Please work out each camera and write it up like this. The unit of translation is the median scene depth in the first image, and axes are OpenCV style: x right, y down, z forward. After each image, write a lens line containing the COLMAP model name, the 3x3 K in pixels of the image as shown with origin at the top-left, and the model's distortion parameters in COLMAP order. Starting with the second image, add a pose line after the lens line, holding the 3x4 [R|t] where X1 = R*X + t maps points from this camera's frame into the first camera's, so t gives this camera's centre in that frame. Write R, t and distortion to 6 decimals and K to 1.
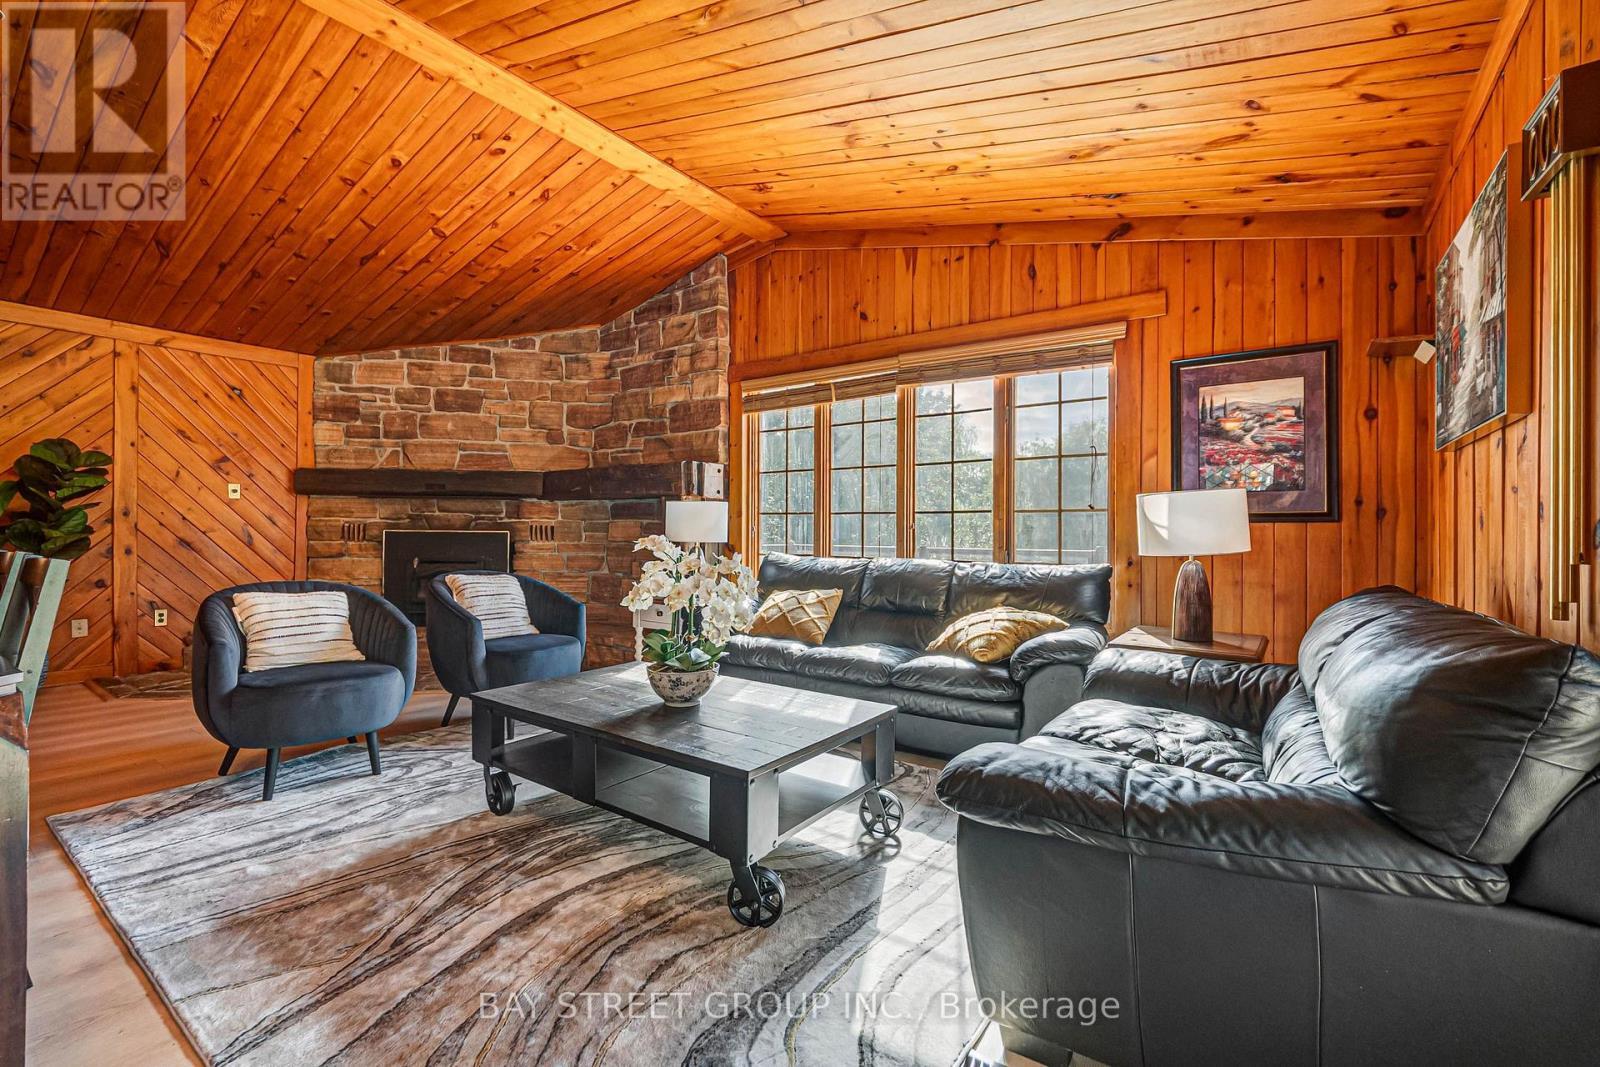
lens RADIAL K [[598.7, 0, 804.7], [0, 598.7, 531.1], [0, 0, 1]] dist [0.002061, 0.000469]
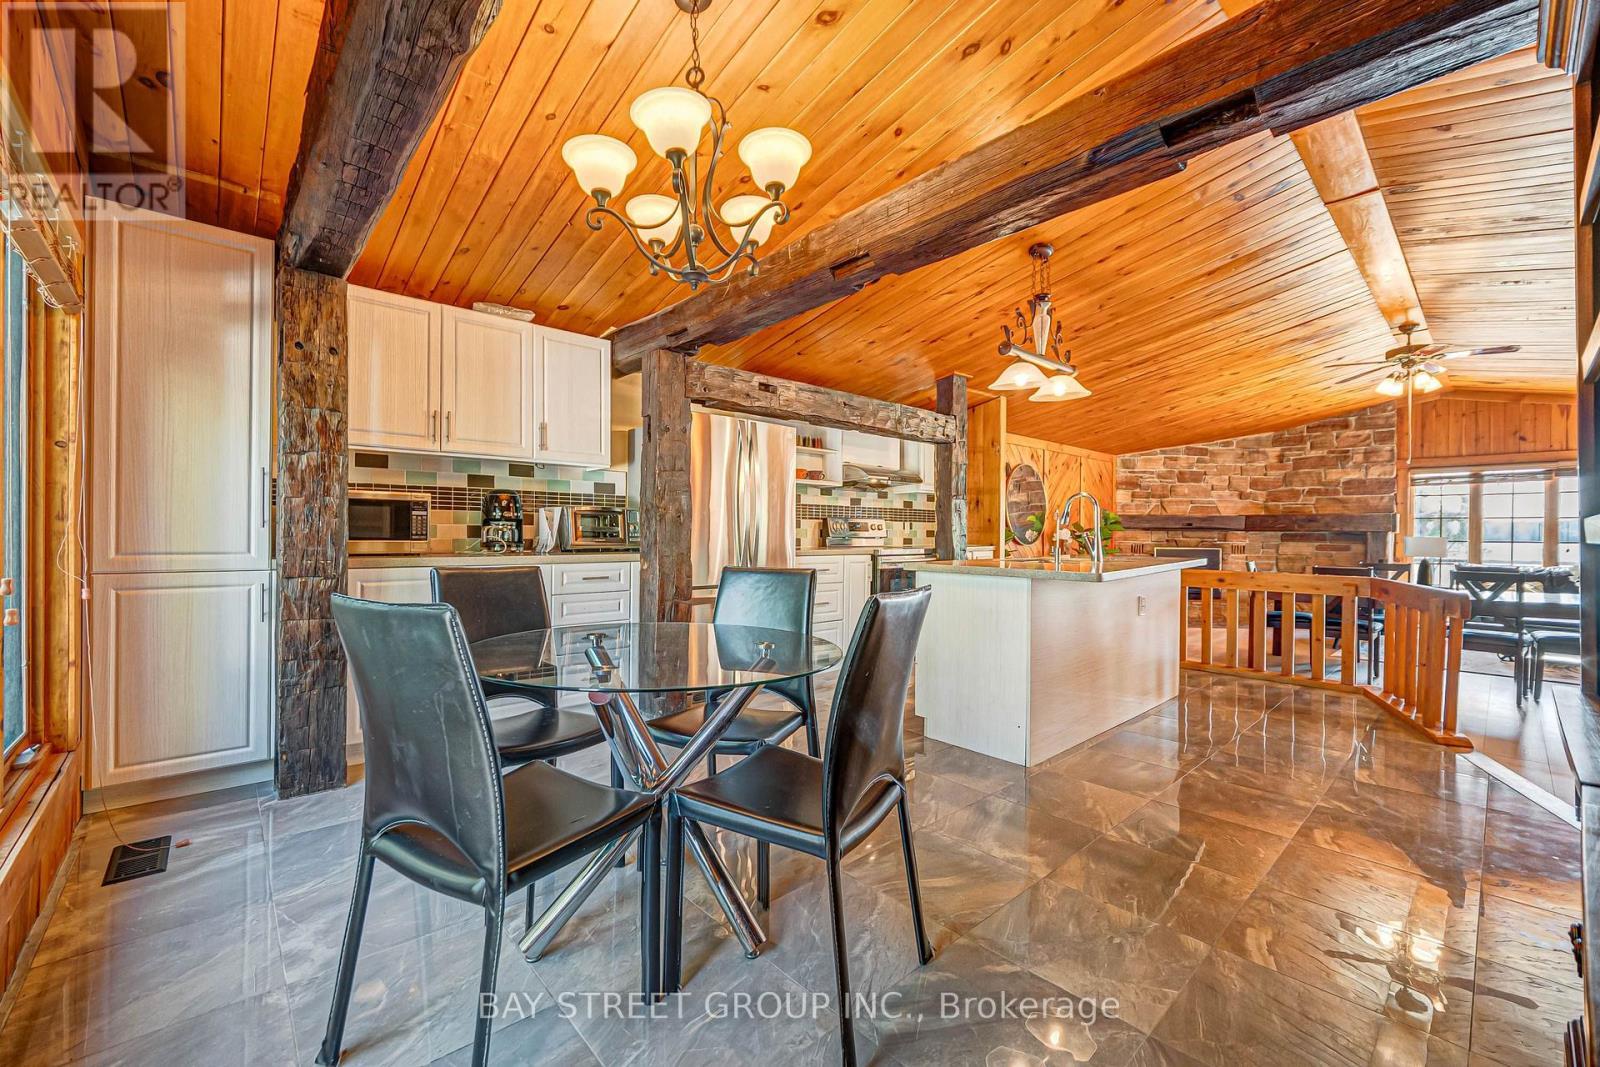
lens RADIAL K [[598.7, 0, 792.9], [0, 598.7, 537.8], [0, 0, 1]] dist [0.002061, 0.000469]
pose [[0.984357, 0.005427, -0.176103, -1.455043], [-0.004516, 0.999974, 0.005577, -0.037656], [0.176129, -0.004694, 0.984356, -1.009252]]
